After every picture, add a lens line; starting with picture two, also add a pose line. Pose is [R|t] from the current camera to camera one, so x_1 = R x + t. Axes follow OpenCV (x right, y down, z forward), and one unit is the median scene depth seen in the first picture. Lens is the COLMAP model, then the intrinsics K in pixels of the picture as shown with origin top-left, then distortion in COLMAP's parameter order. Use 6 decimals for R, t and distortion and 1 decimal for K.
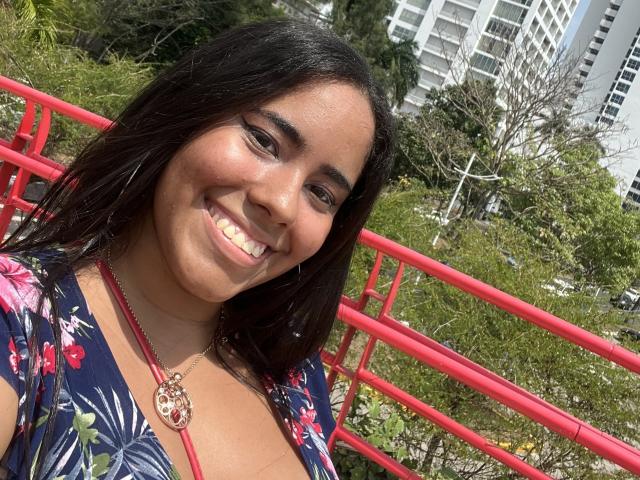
lens RADIAL K [[748.5, 0, 320.7], [0, 748.5, 237.4], [0, 0, 1]] dist [-0.011449, 0.000000]
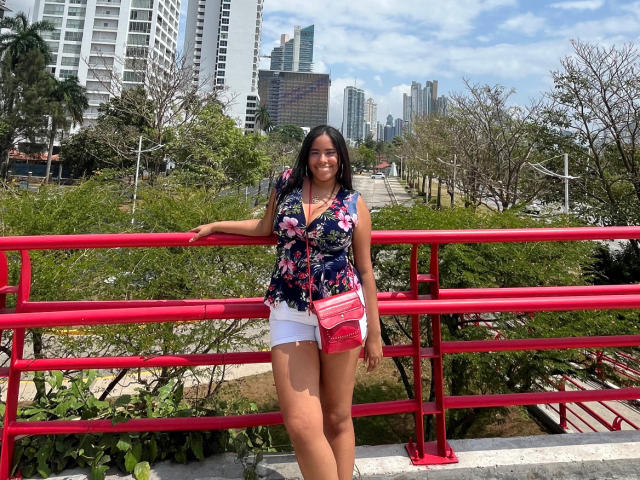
lens RADIAL K [[748.5, 0, 319.9], [0, 748.5, 241.4], [0, 0, 1]] dist [-0.011449, 0.000000]
pose [[0.688600, -0.438183, 0.577776, -0.493242], [0.386881, 0.895903, 0.218359, -0.115356], [-0.613313, 0.073168, 0.786444, -0.339408]]
